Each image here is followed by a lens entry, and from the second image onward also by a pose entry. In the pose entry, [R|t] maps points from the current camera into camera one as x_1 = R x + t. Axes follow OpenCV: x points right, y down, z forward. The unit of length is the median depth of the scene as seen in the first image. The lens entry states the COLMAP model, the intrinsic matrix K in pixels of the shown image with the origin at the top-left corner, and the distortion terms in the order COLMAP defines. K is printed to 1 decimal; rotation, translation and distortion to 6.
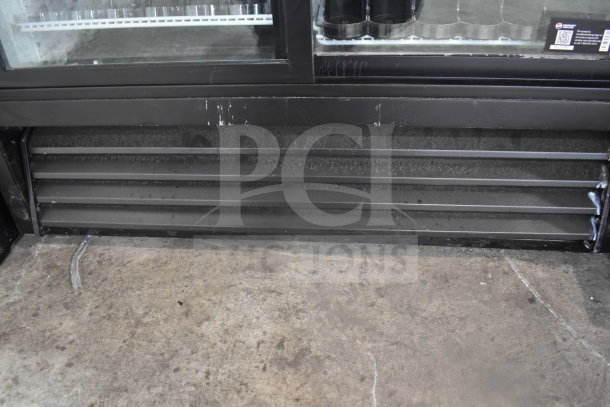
lens RADIAL K [[477.0, 0, 304.6], [0, 477.0, 203.0], [0, 0, 1]] dist [-0.093671, 0.000905]
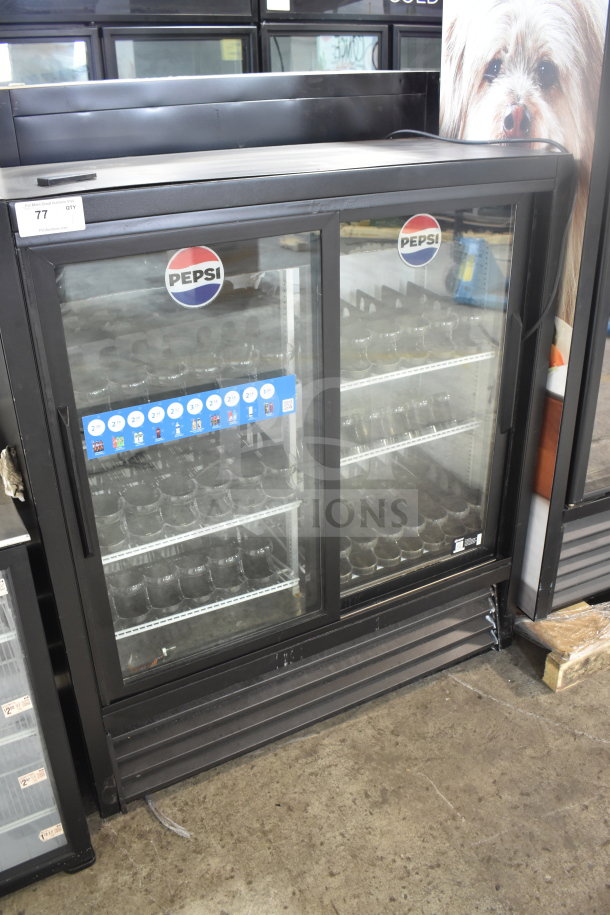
lens RADIAL K [[782.8, 0, 306.0], [0, 782.8, 457.5], [0, 0, 1]] dist [-0.072368, -0.005186]
pose [[0.830754, -0.236141, 0.504069, -1.095932], [0.315309, 0.945898, -0.076534, -0.527617], [-0.458725, 0.222518, 0.860266, -1.113051]]
